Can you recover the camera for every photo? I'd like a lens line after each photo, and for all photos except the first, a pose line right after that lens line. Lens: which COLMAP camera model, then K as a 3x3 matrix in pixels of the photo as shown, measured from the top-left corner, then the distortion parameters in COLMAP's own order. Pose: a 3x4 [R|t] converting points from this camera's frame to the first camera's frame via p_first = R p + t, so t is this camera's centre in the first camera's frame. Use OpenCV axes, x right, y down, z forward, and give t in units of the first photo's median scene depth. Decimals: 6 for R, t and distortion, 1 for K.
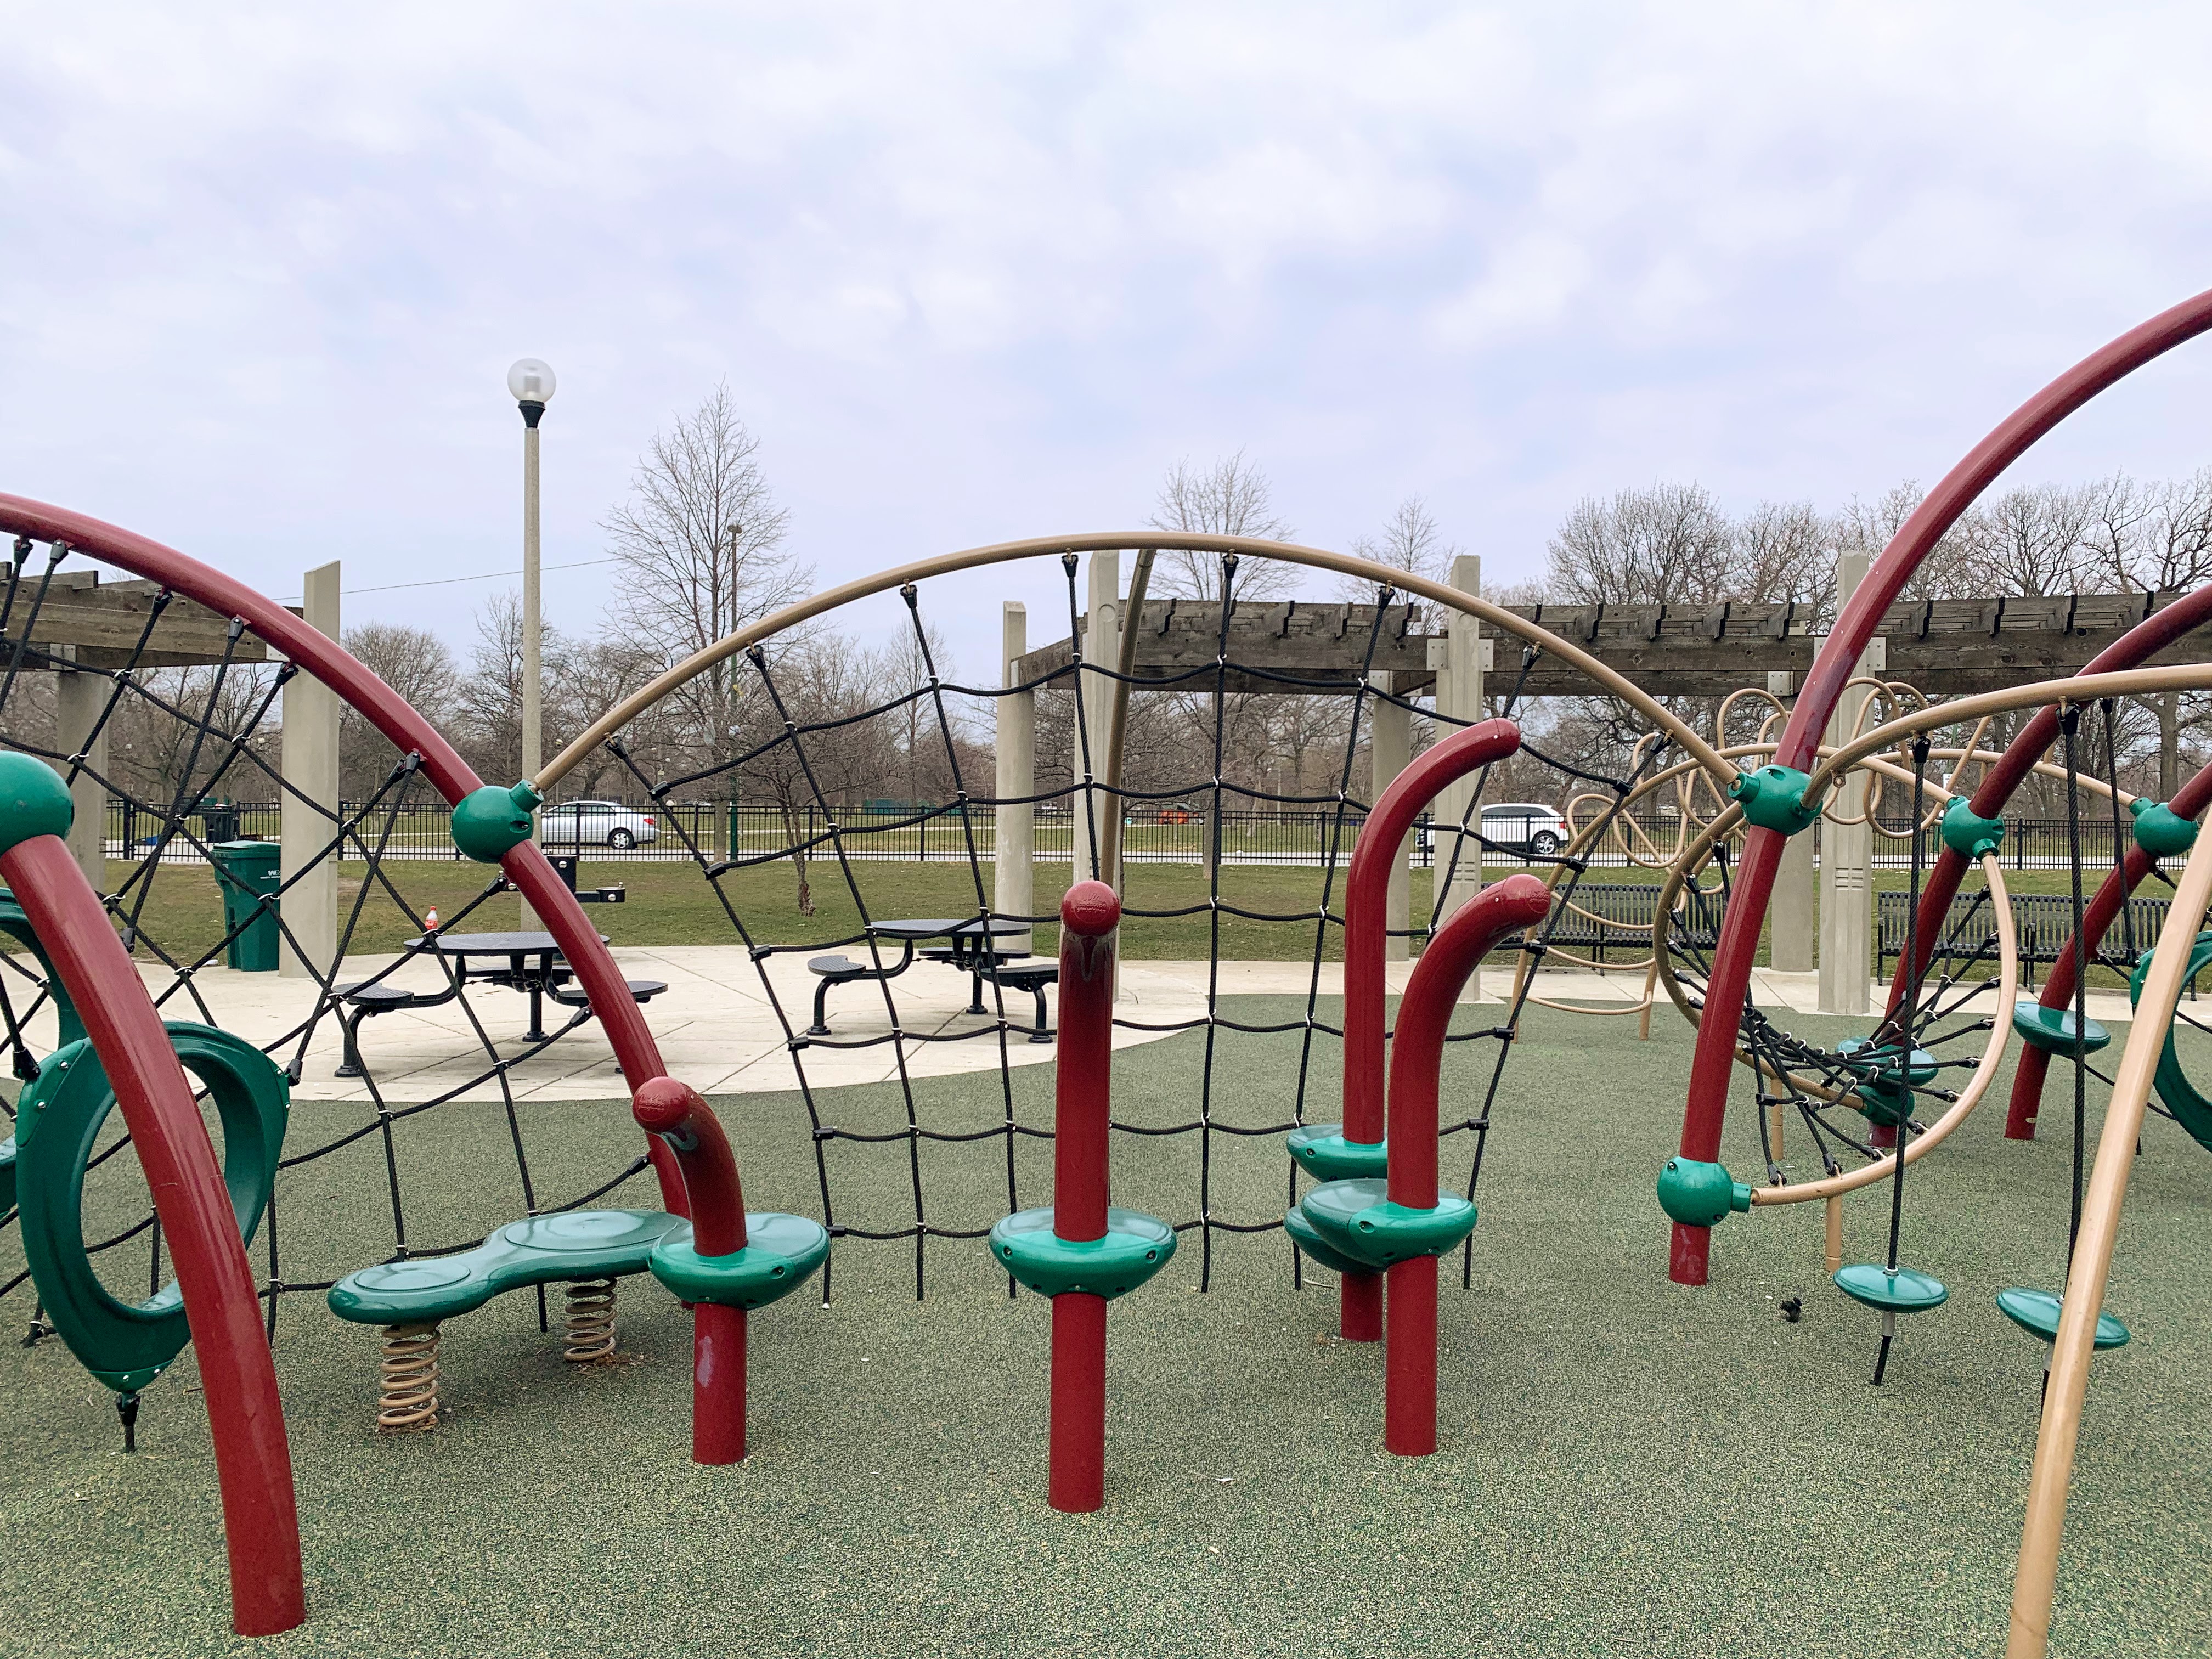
lens RADIAL K [[1697.8, 0, 1108.2], [0, 1697.8, 790.8], [0, 0, 1]] dist [0.133146, -0.228042]
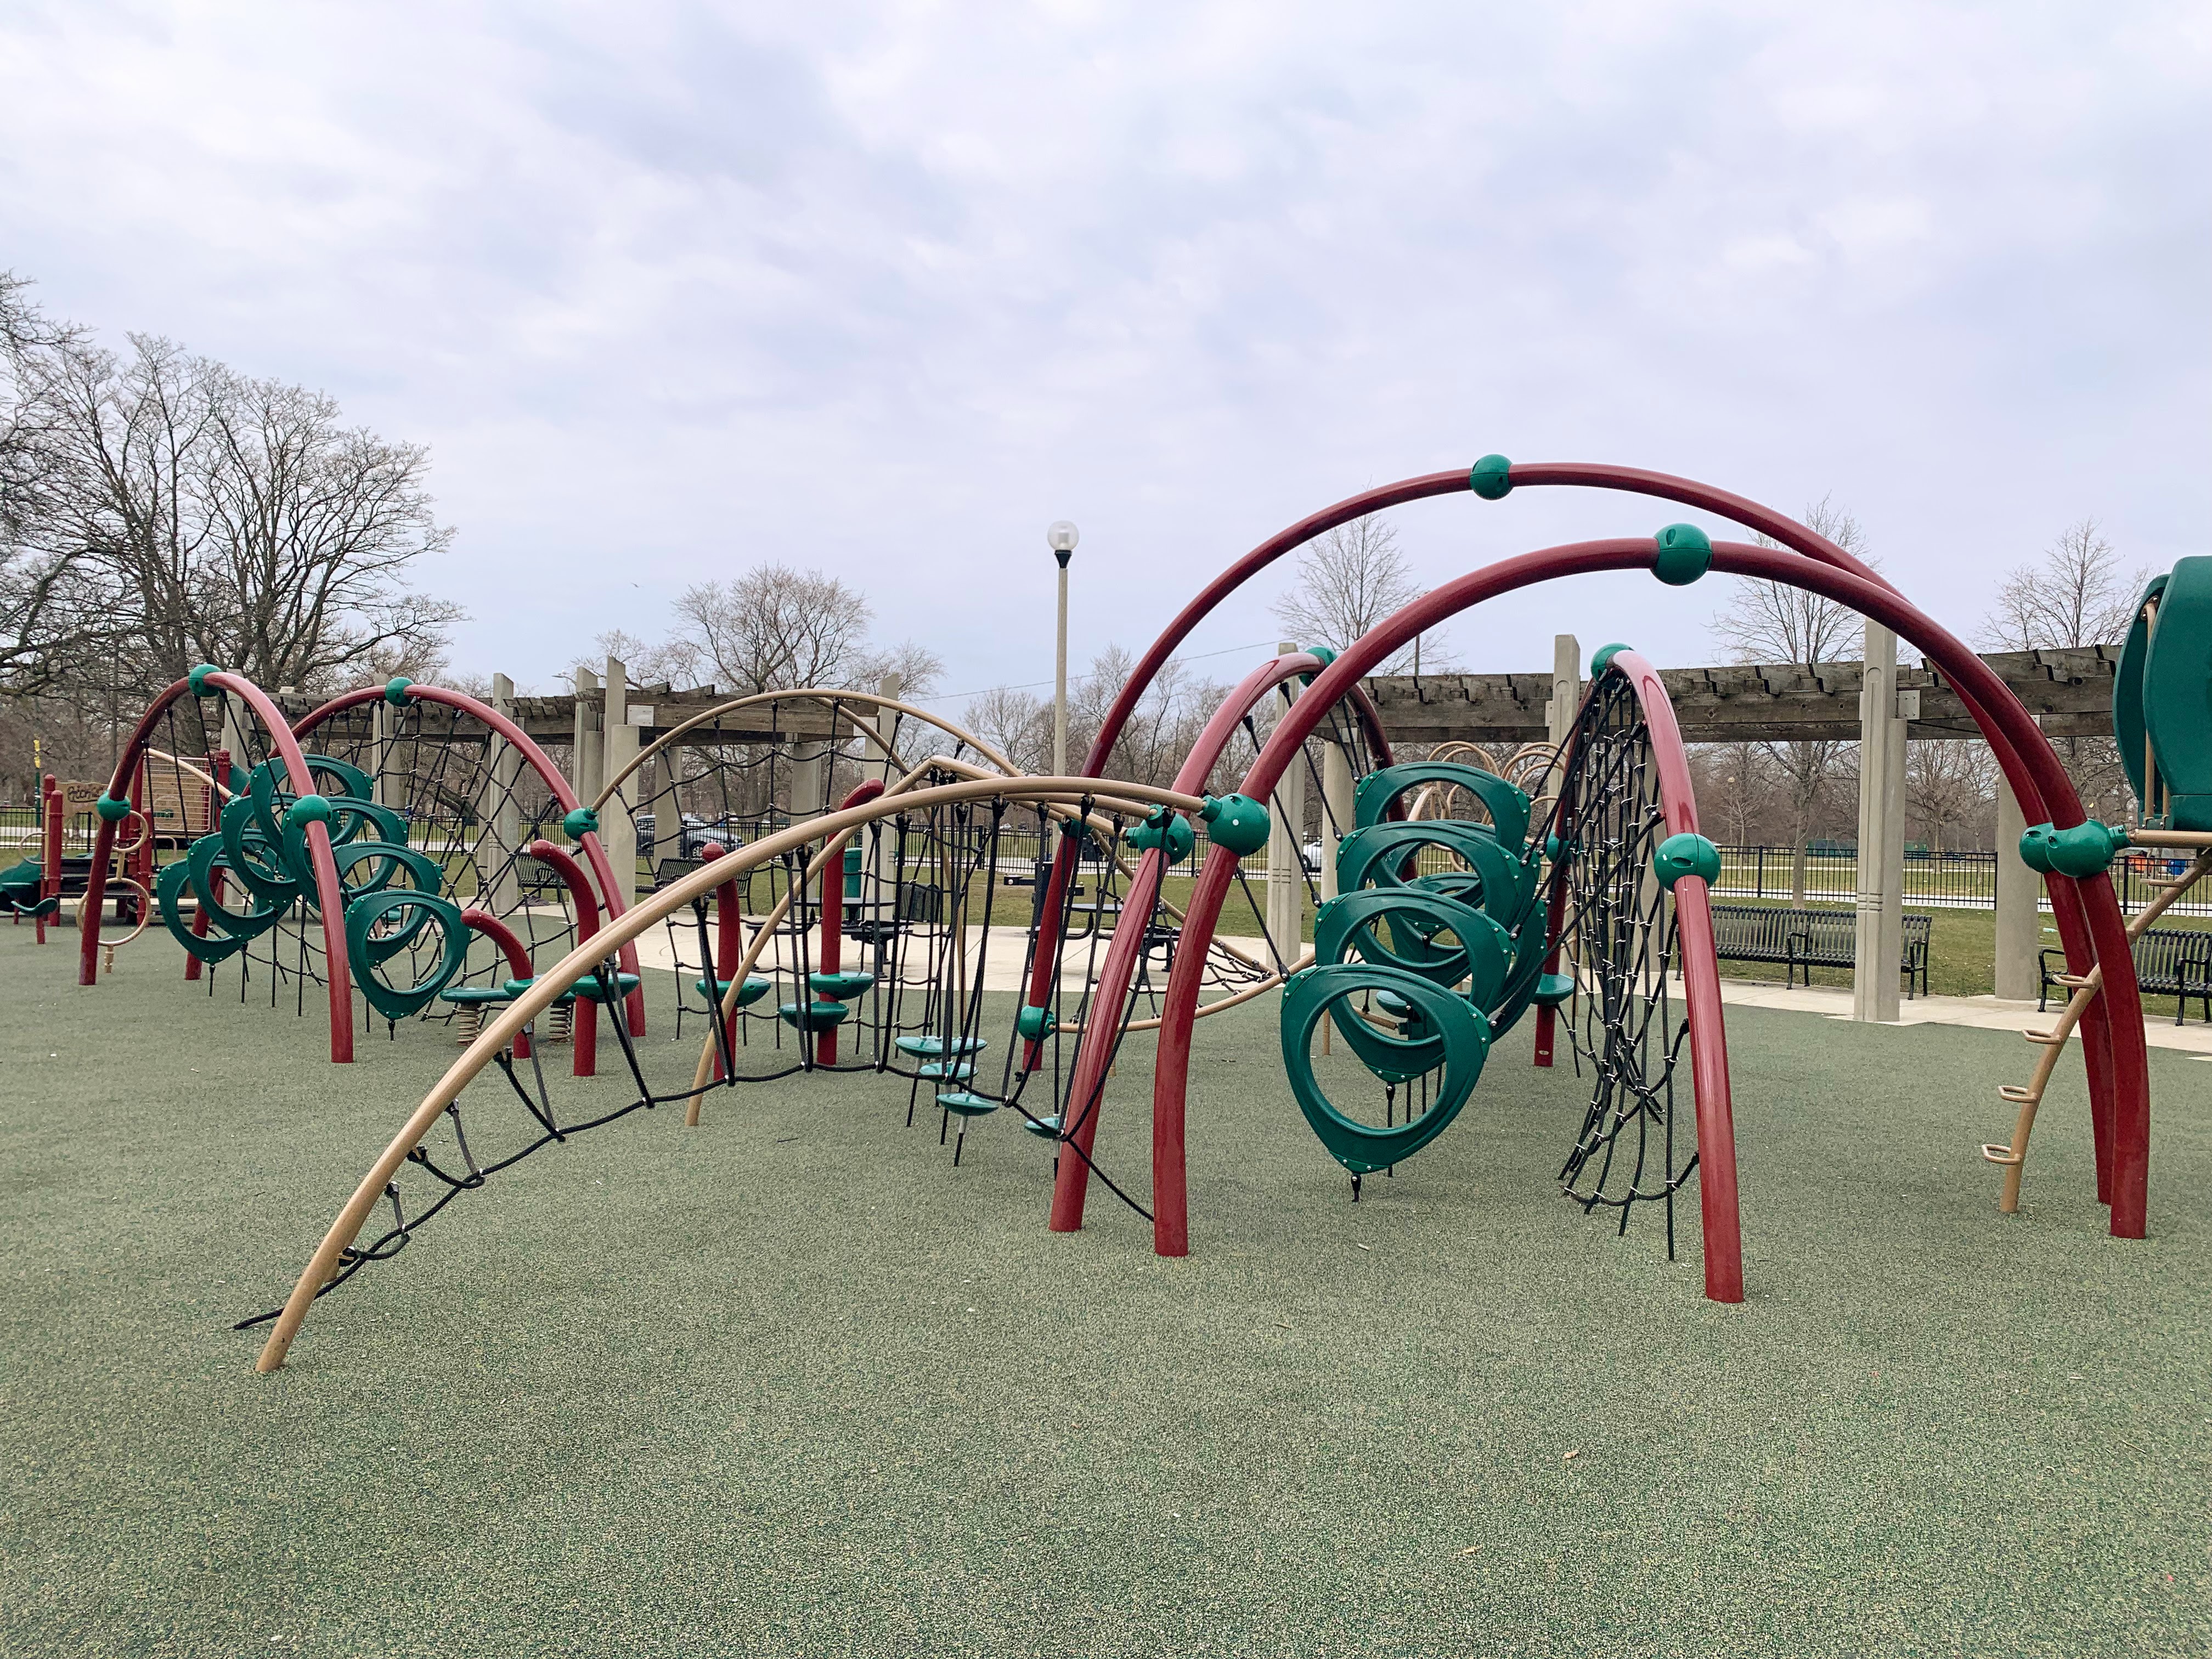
lens RADIAL K [[1722.9, 0, 1106.0], [0, 1722.9, 829.5], [0, 0, 1]] dist [0.046207, 0.004055]
pose [[0.835968, 0.010309, -0.548681, 0.614860], [-0.010716, 0.999940, 0.002460, 0.005083], [0.548673, 0.003823, 0.836028, -0.233284]]
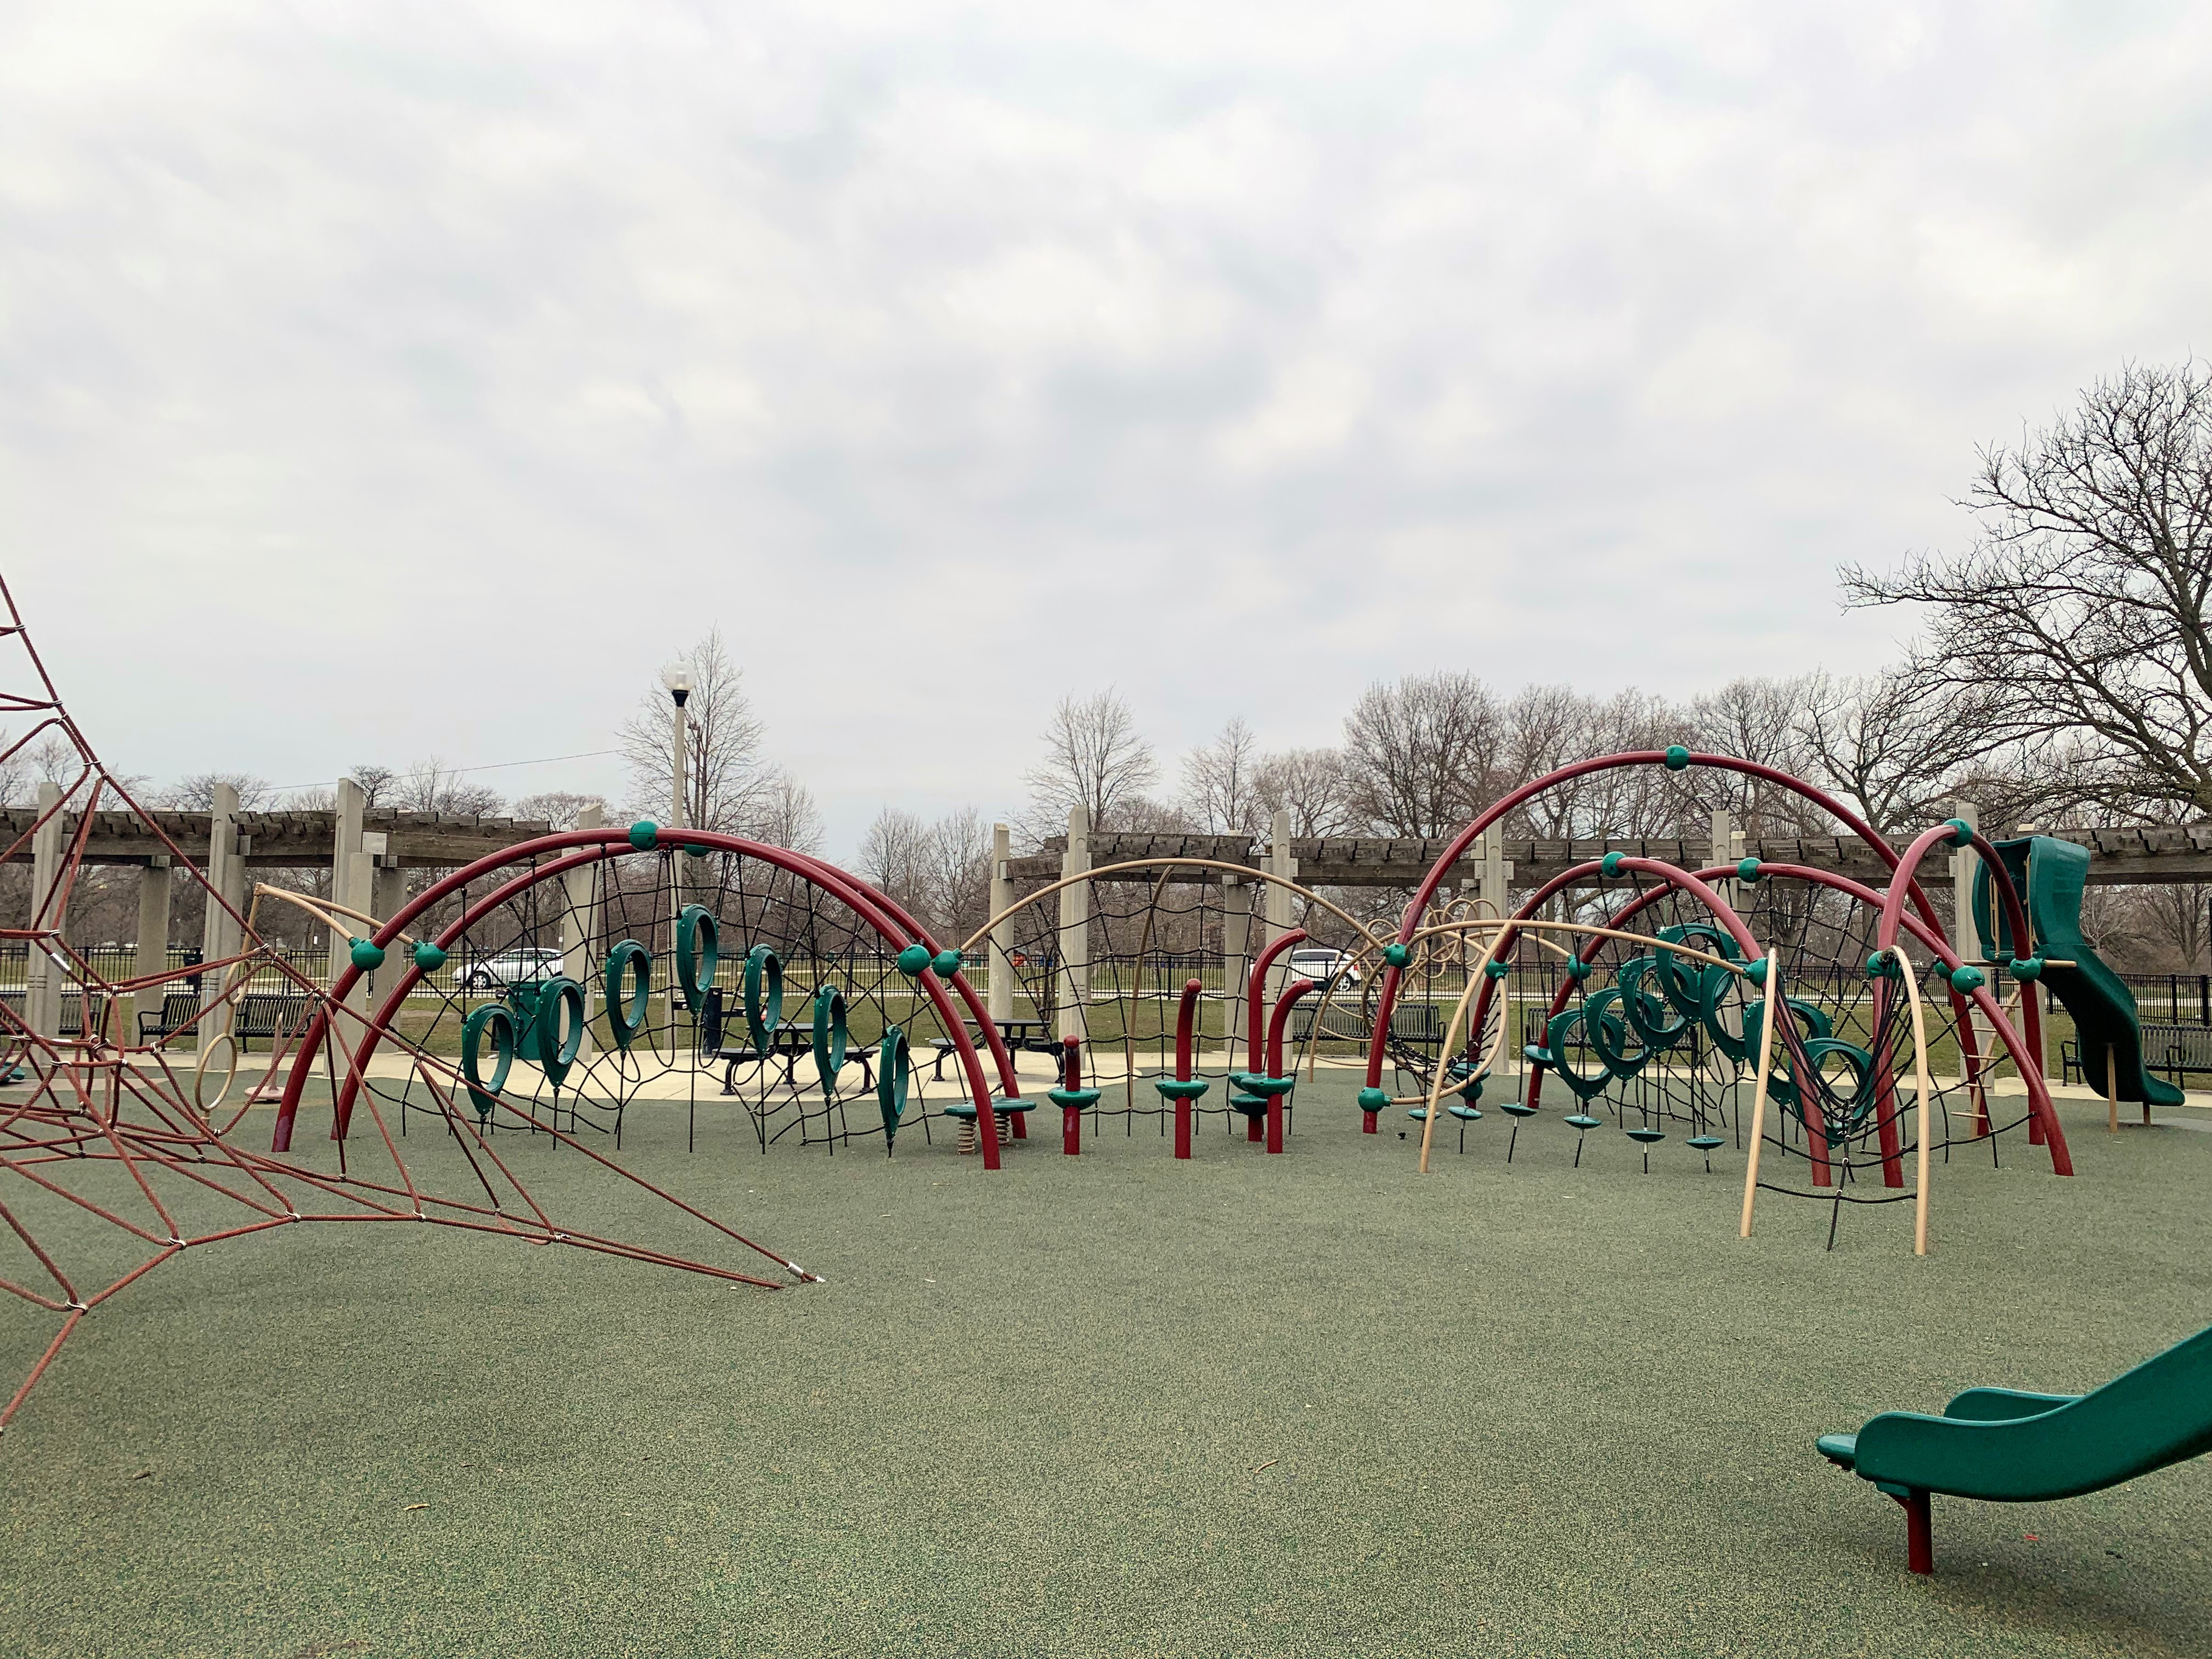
lens RADIAL K [[1708.6, 0, 1048.7], [0, 1708.6, 827.4], [0, 0, 1]] dist [0.087716, -0.183273]
pose [[0.997088, 0.006957, 0.075943, -0.162100], [-0.002306, 0.998125, -0.061169, -0.013497], [-0.076226, 0.060815, 0.995234, -0.722974]]
